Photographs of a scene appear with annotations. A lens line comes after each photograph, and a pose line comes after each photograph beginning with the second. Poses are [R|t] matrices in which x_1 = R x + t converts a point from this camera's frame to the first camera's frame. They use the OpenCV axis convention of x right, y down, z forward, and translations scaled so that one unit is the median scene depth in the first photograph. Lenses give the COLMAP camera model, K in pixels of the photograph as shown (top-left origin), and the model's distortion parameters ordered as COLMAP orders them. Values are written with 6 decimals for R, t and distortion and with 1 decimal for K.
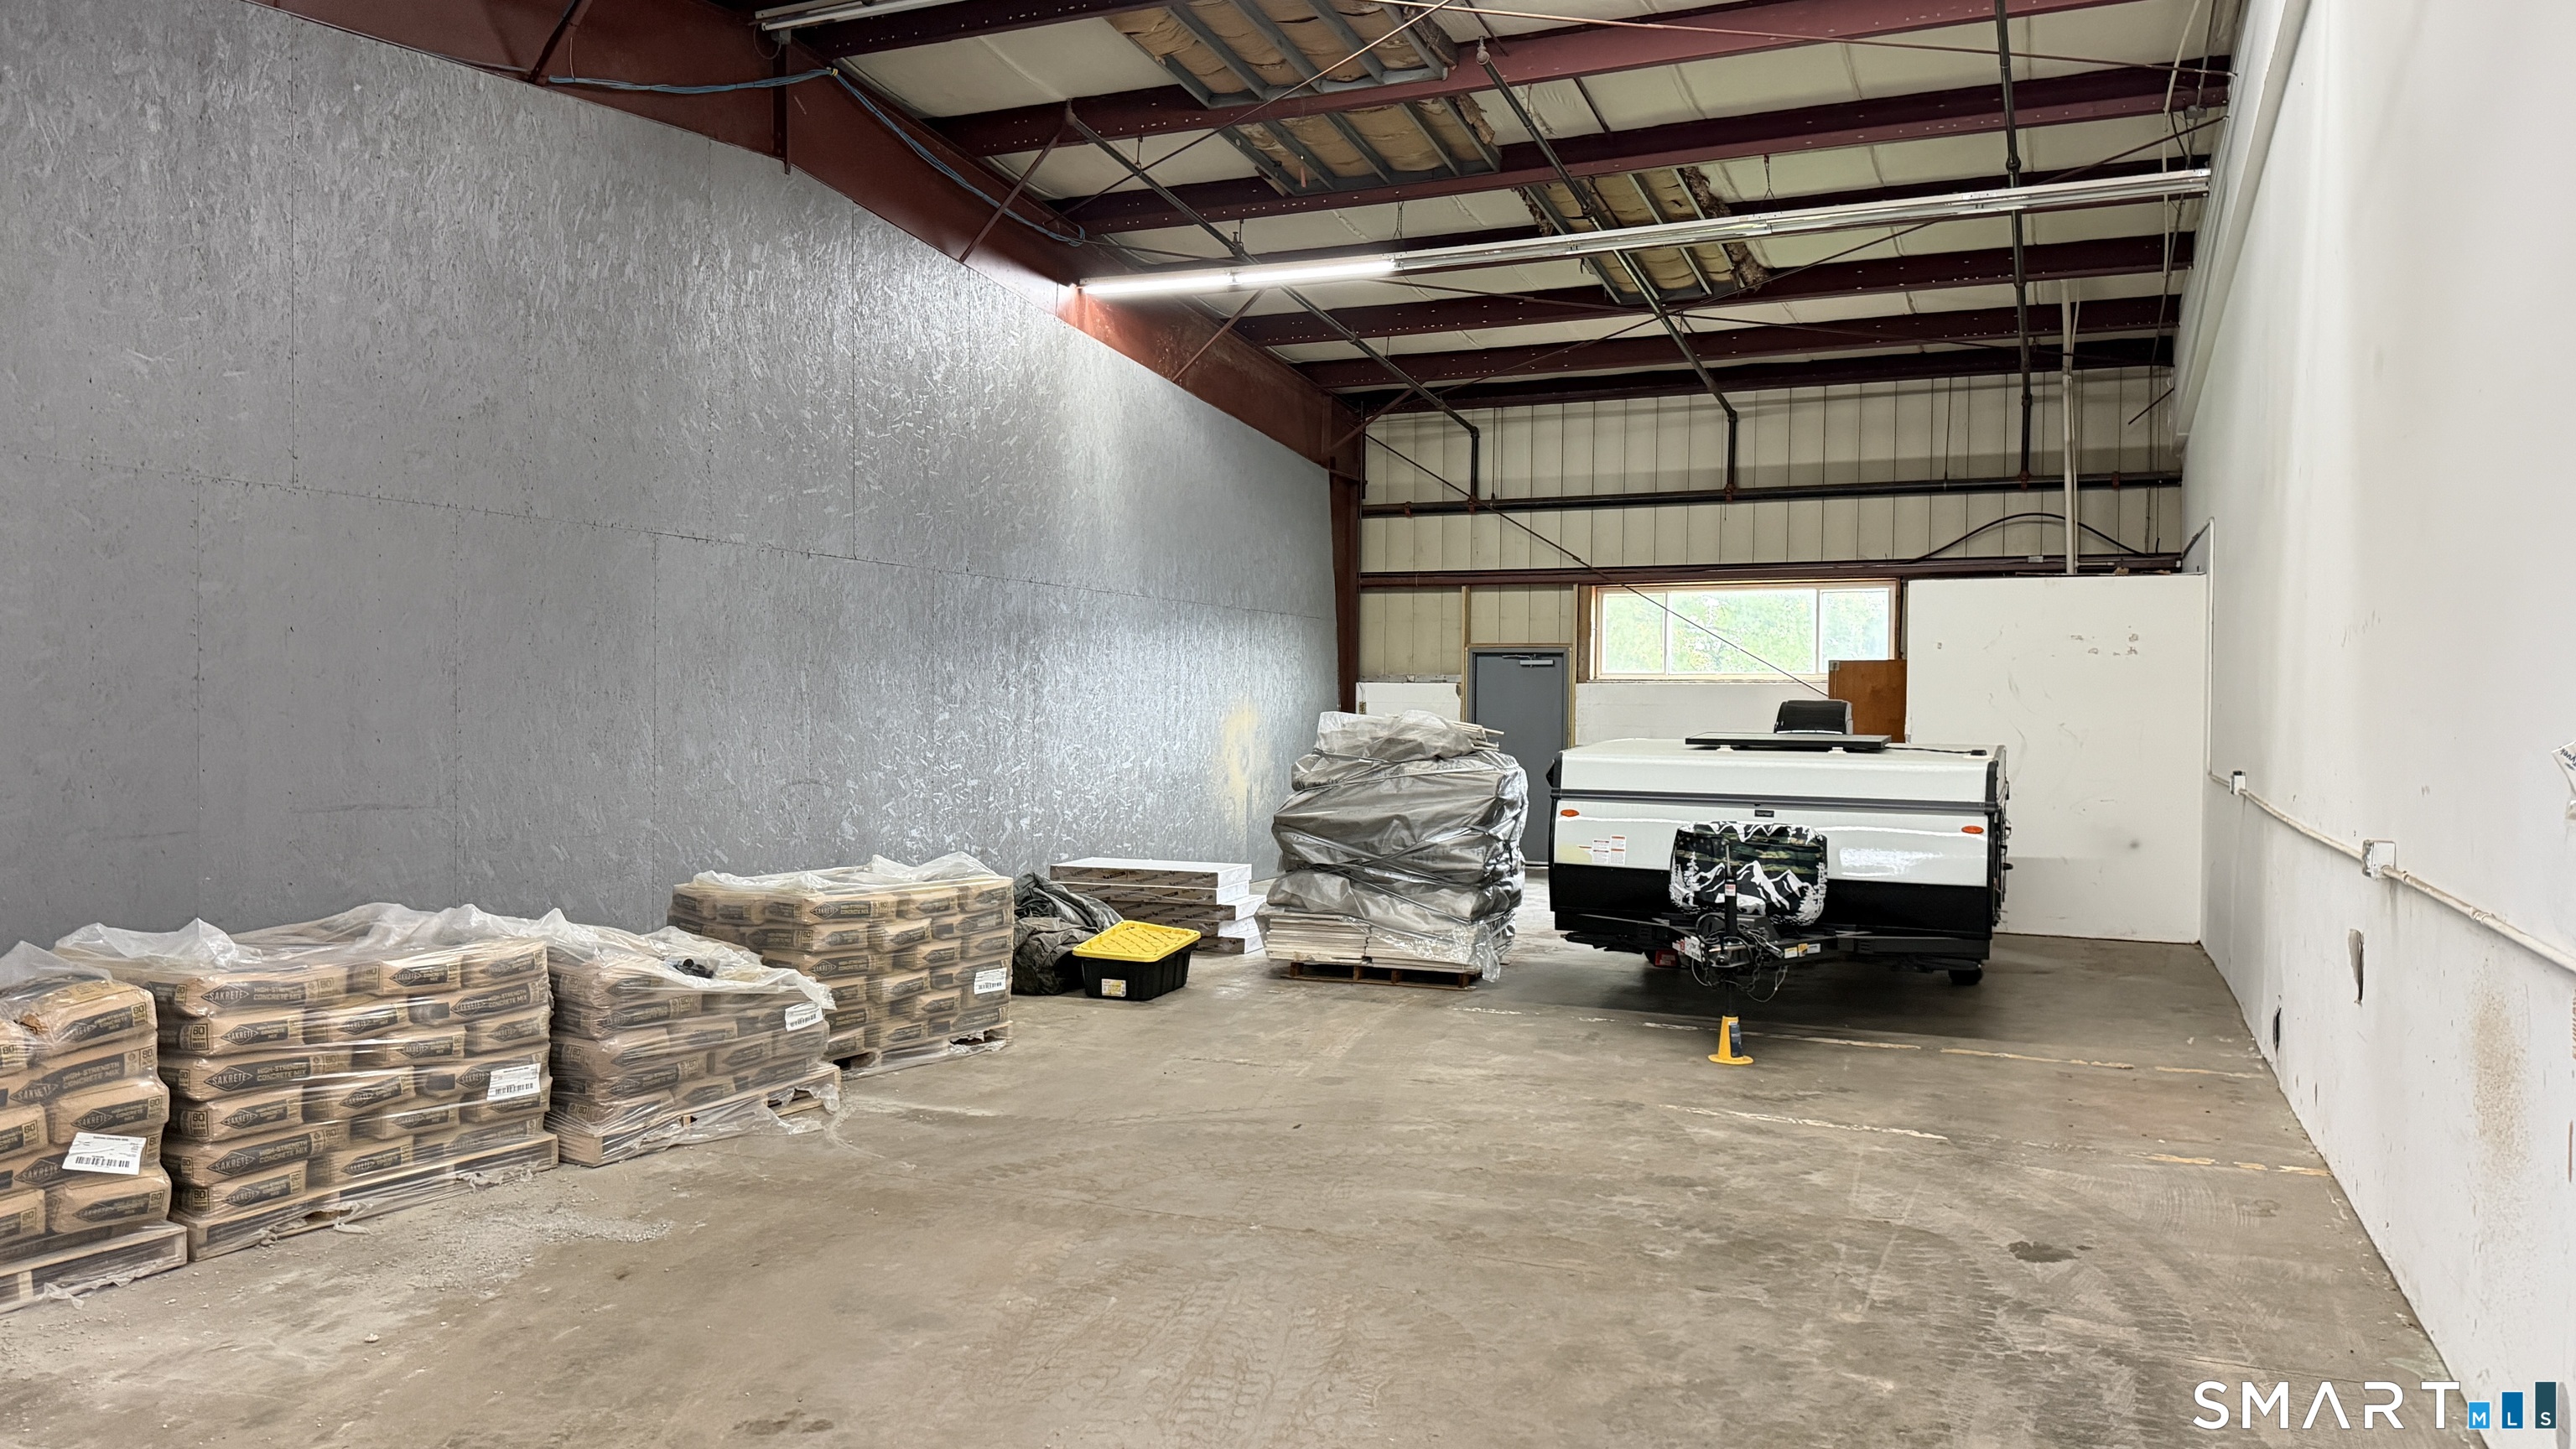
lens RADIAL K [[1785.3, 0, 1290.6], [0, 1785.3, 716.6], [0, 0, 1]] dist [0.061684, -0.067029]
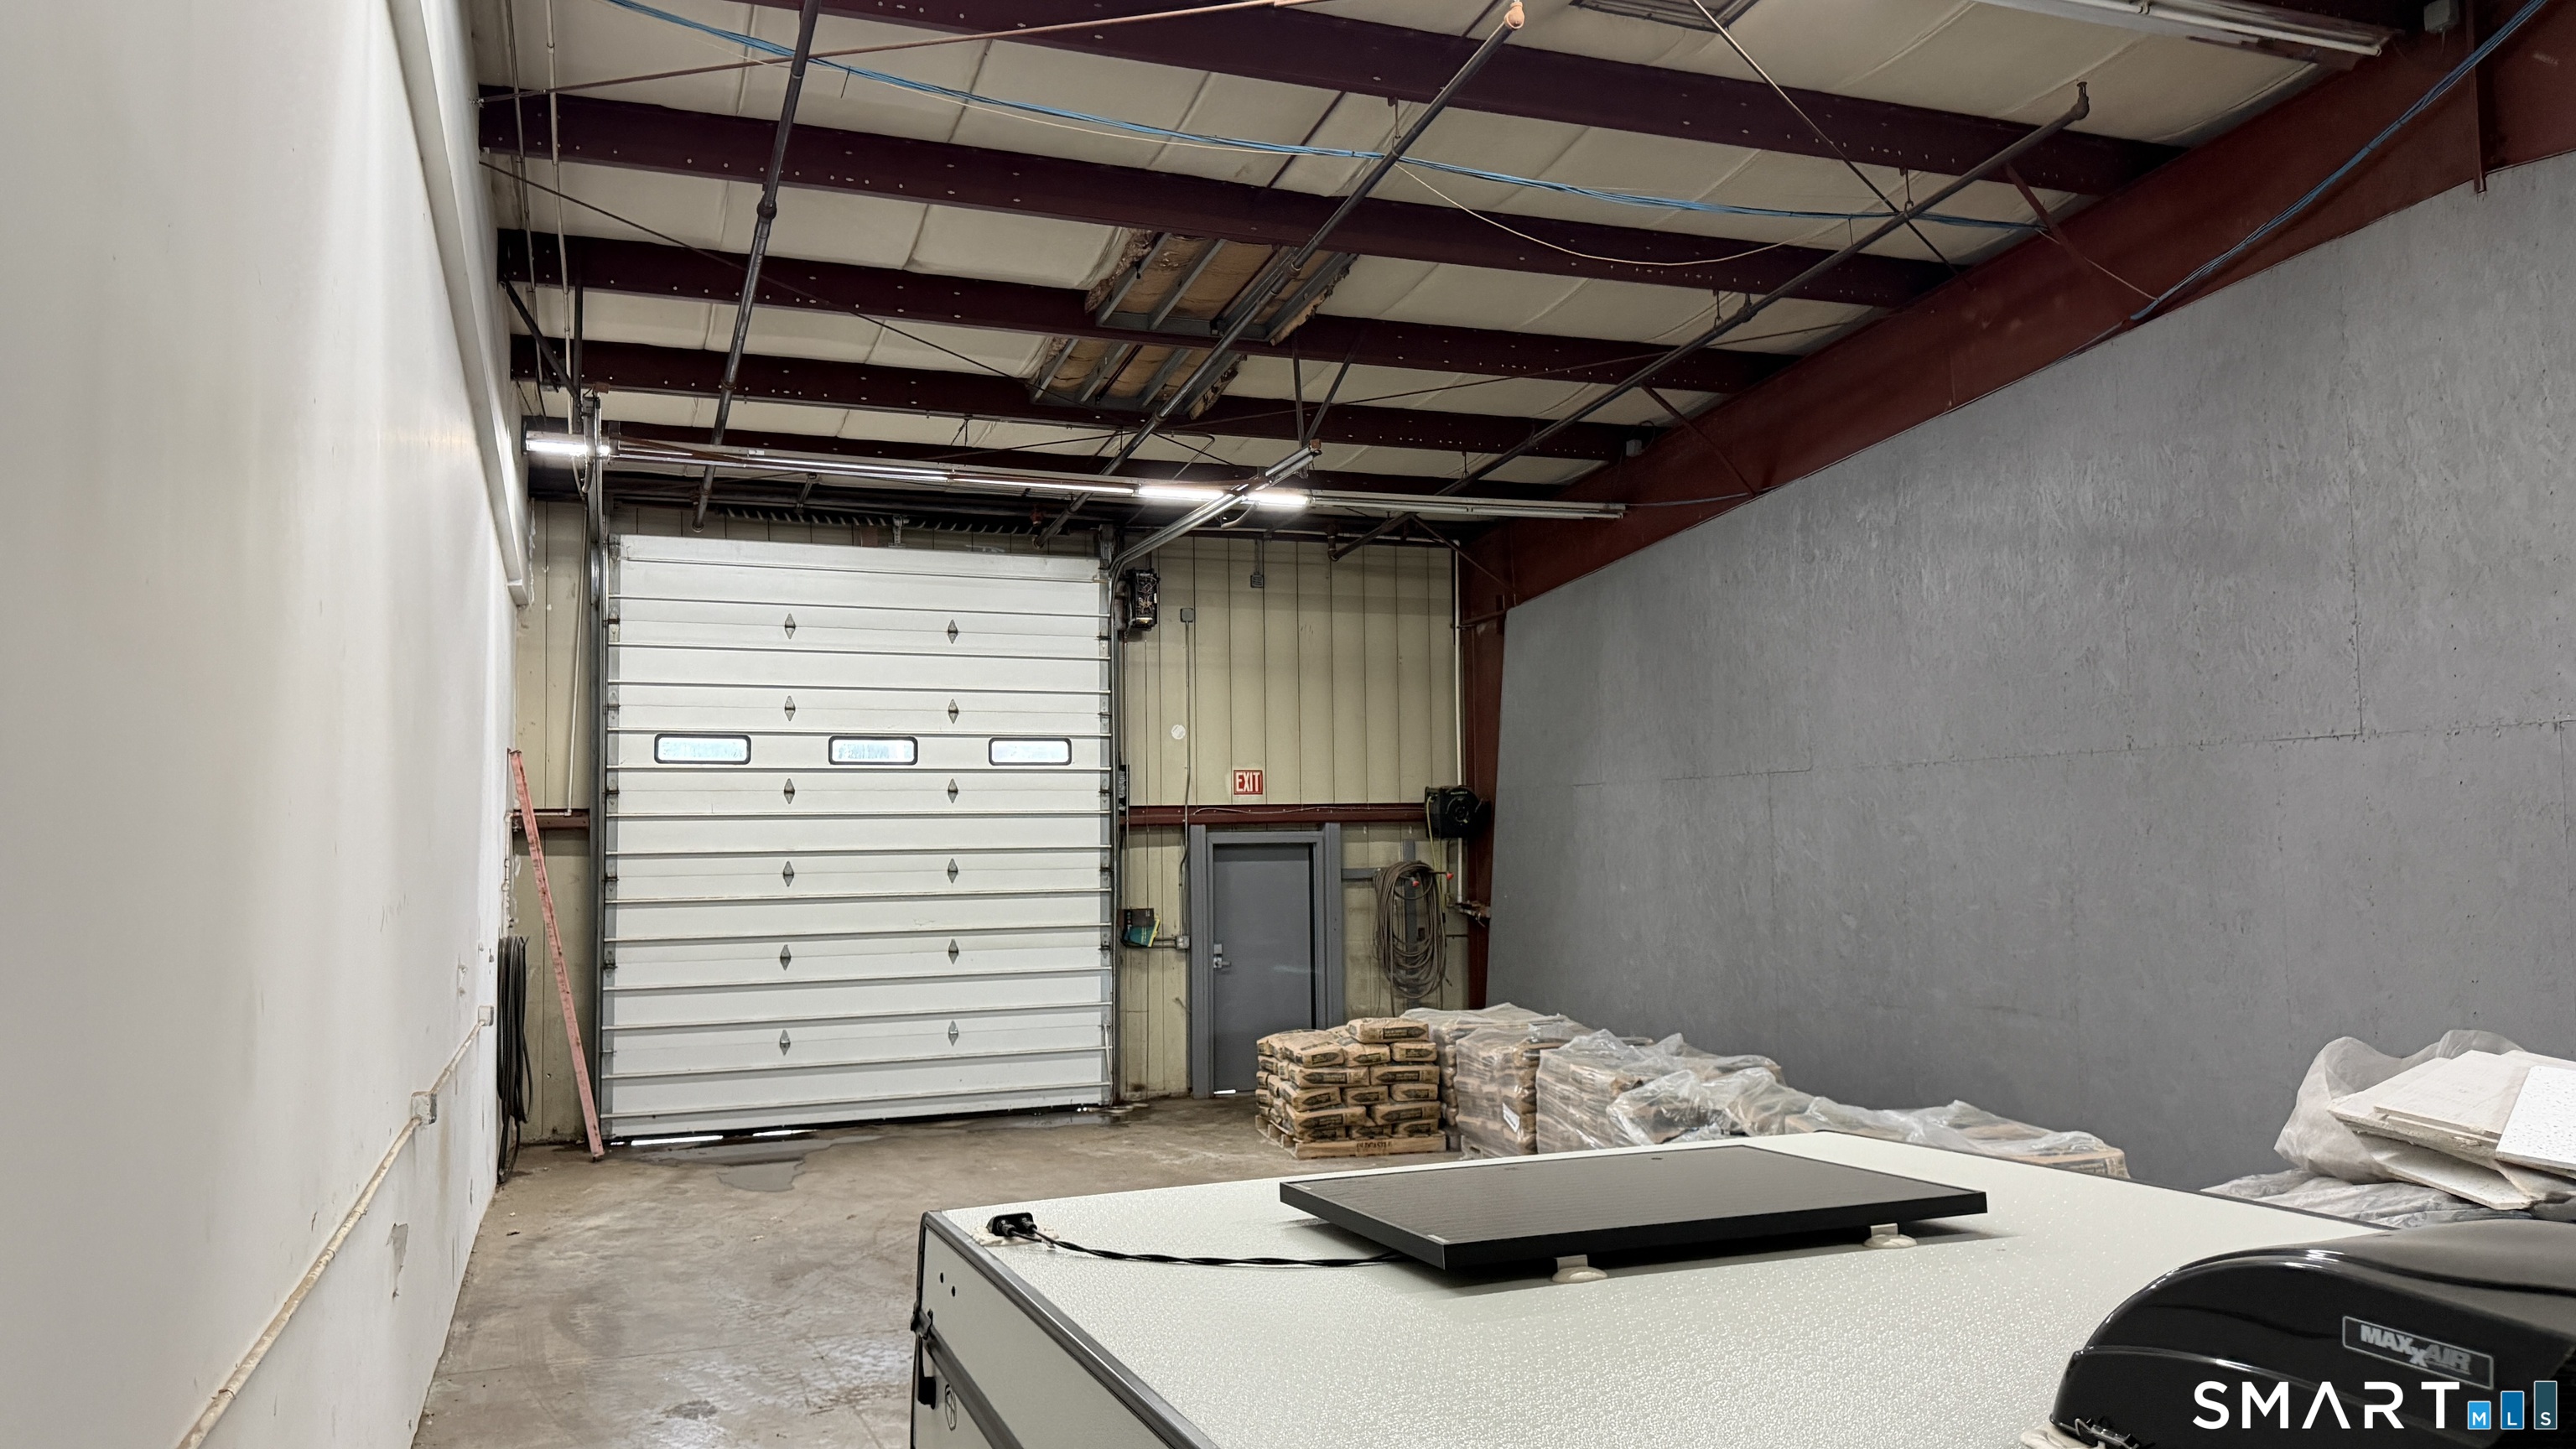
lens RADIAL K [[1785.3, 0, 1292.5], [0, 1785.3, 727.5], [0, 0, 1]] dist [0.061684, -0.067029]
pose [[-0.716268, -0.044038, -0.696435, 0.731957], [-0.001023, 0.998072, -0.062061, -0.067803], [0.697825, -0.043740, -0.714931, 1.609880]]
